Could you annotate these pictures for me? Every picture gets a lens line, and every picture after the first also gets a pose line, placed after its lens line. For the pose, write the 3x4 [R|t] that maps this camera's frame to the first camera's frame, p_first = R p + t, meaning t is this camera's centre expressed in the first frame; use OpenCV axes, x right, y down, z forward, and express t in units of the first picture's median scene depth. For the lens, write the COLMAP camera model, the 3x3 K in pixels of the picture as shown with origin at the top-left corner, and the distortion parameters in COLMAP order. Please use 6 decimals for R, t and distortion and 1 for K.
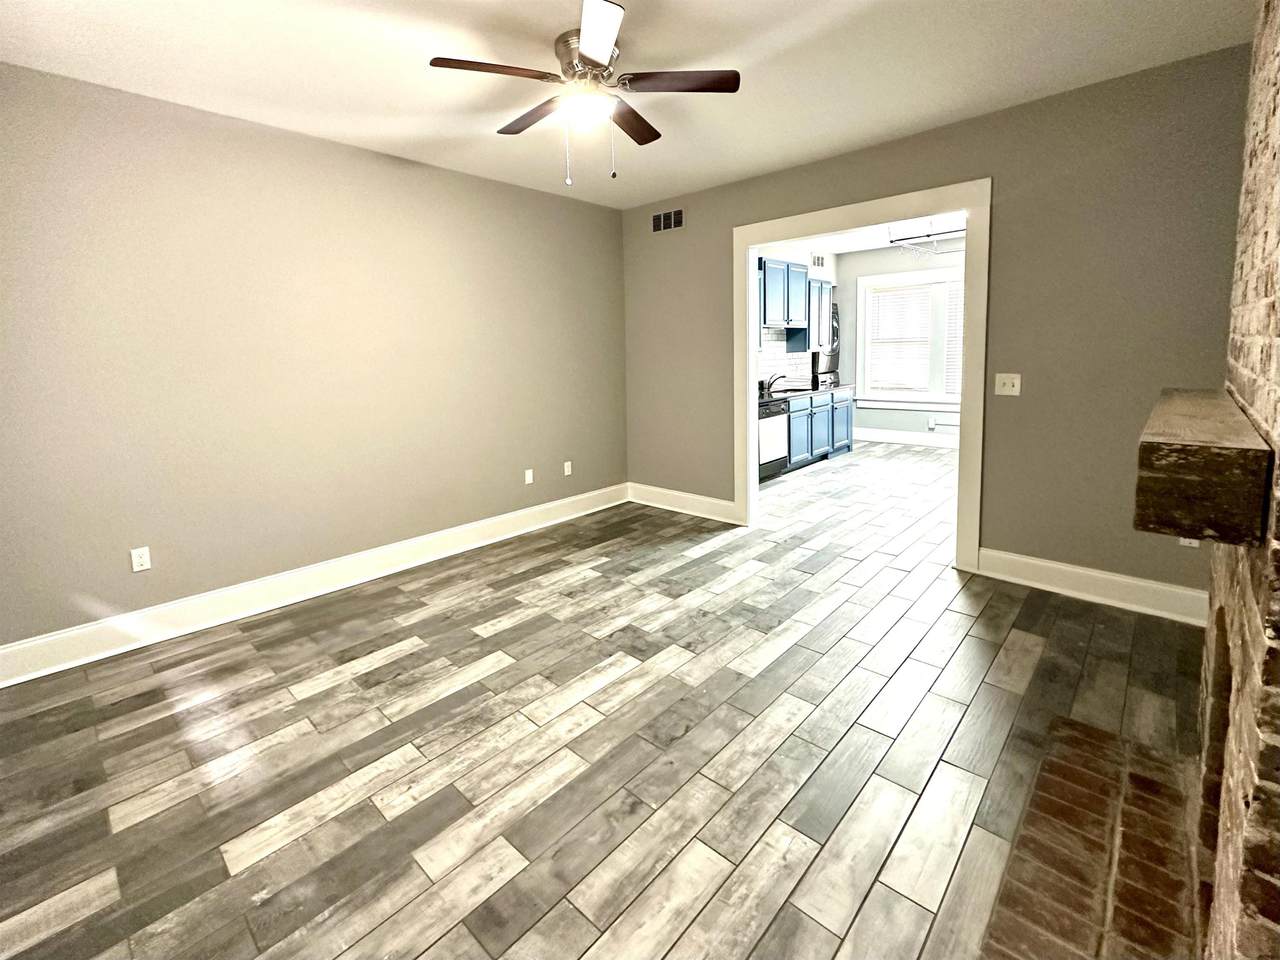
lens RADIAL K [[555.1, 0, 640.0], [0, 555.1, 480.0], [0, 0, 1]] dist [-0.001198, 0.000154]
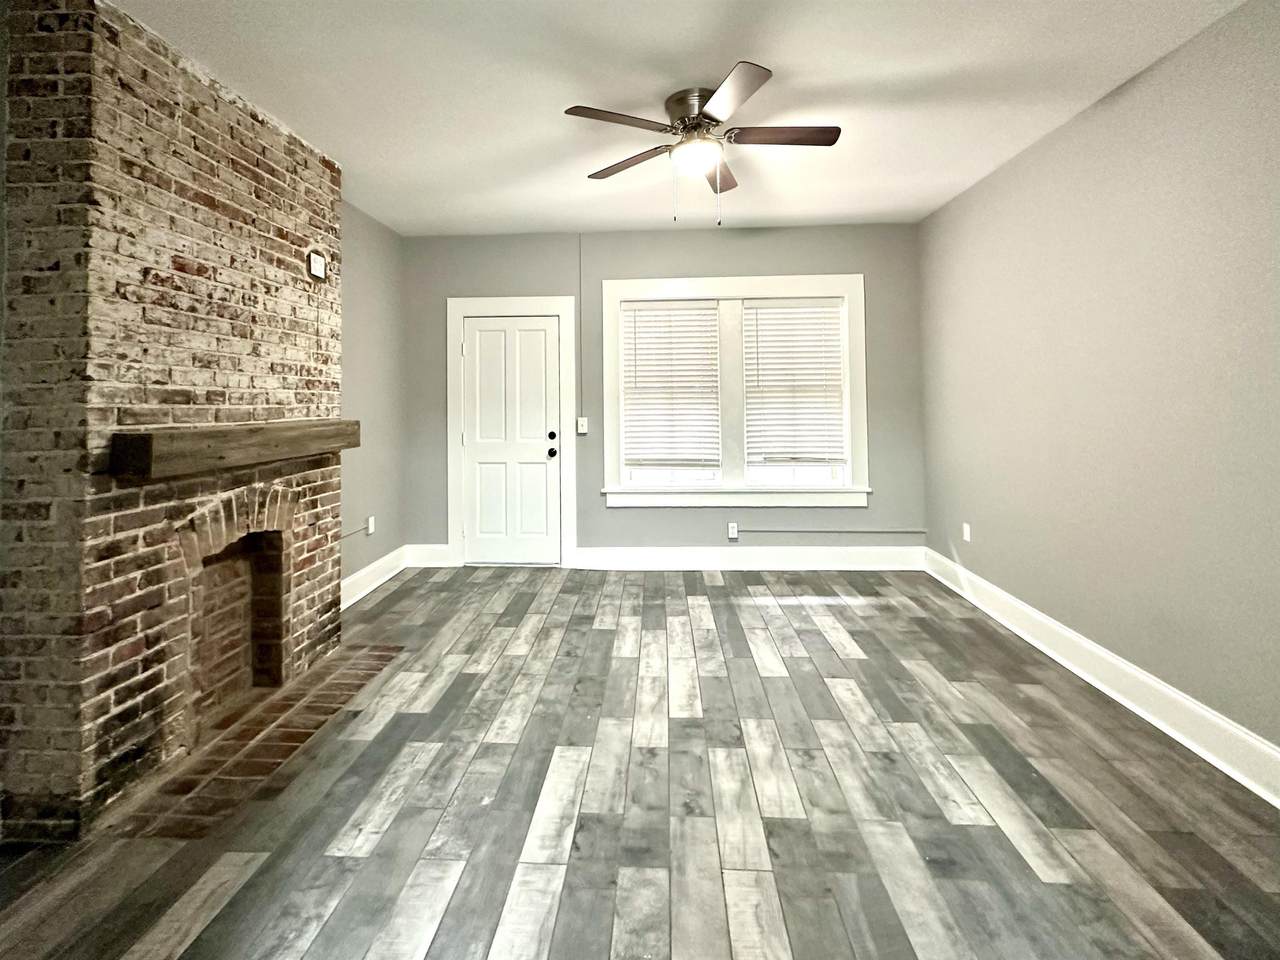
lens RADIAL K [[586.2, 0, 640.0], [0, 586.2, 480.0], [0, 0, 1]] dist [-0.002721, -0.000342]
pose [[-0.763300, 0.116985, -0.635364, 0.683183], [-0.123086, 0.939121, 0.320784, -0.390244], [0.634210, 0.323059, -0.702432, 1.687744]]
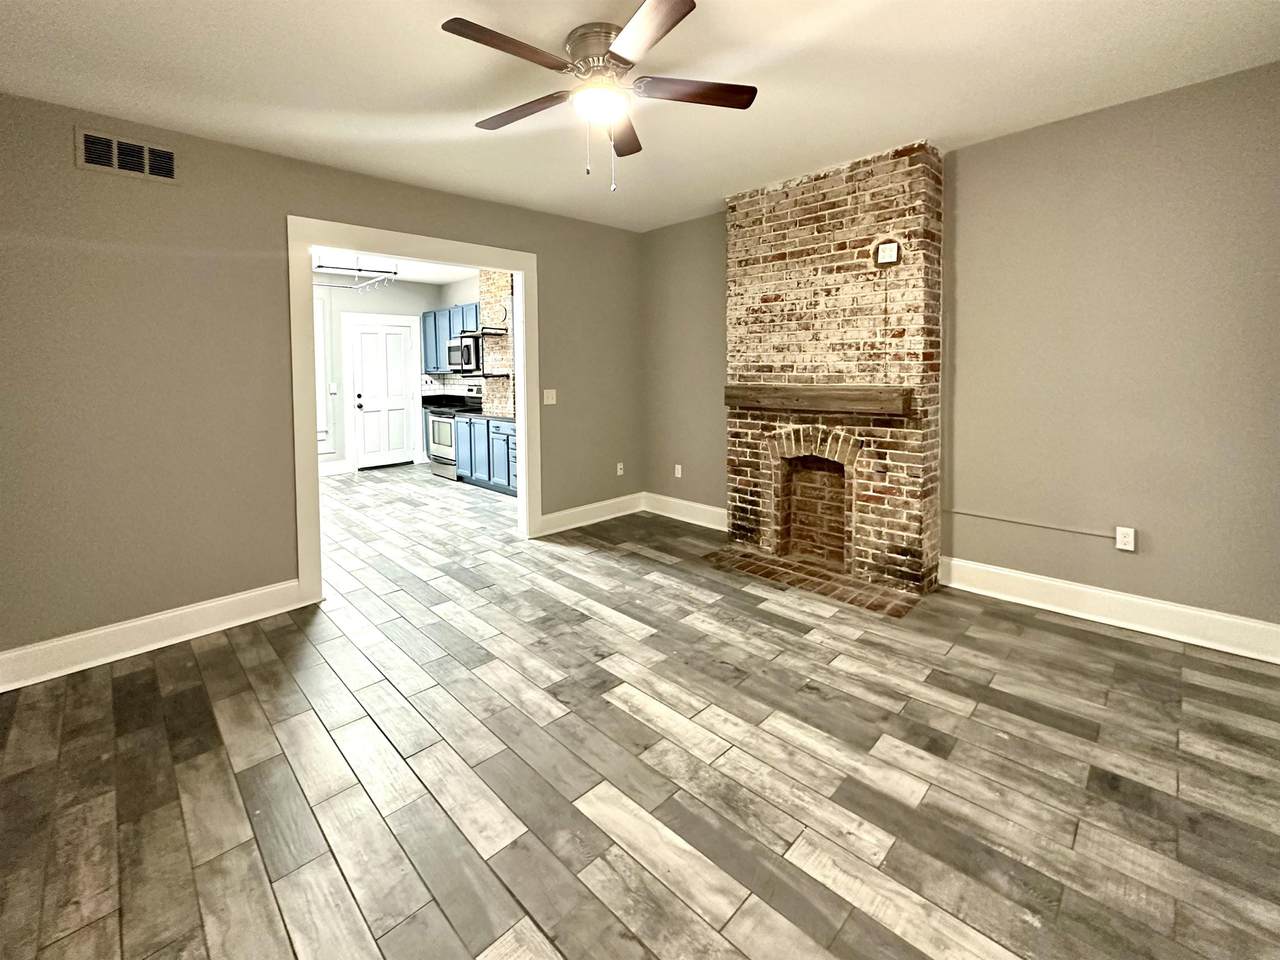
lens RADIAL K [[528.2, 0, 644.3], [0, 528.2, 474.0], [0, 0, 1]] dist [-0.001733, -0.000138]
pose [[0.038203, -0.175668, 0.983708, -0.935255], [0.244495, 0.956149, 0.161251, -0.182830], [-0.968898, 0.234352, 0.079478, 0.890439]]
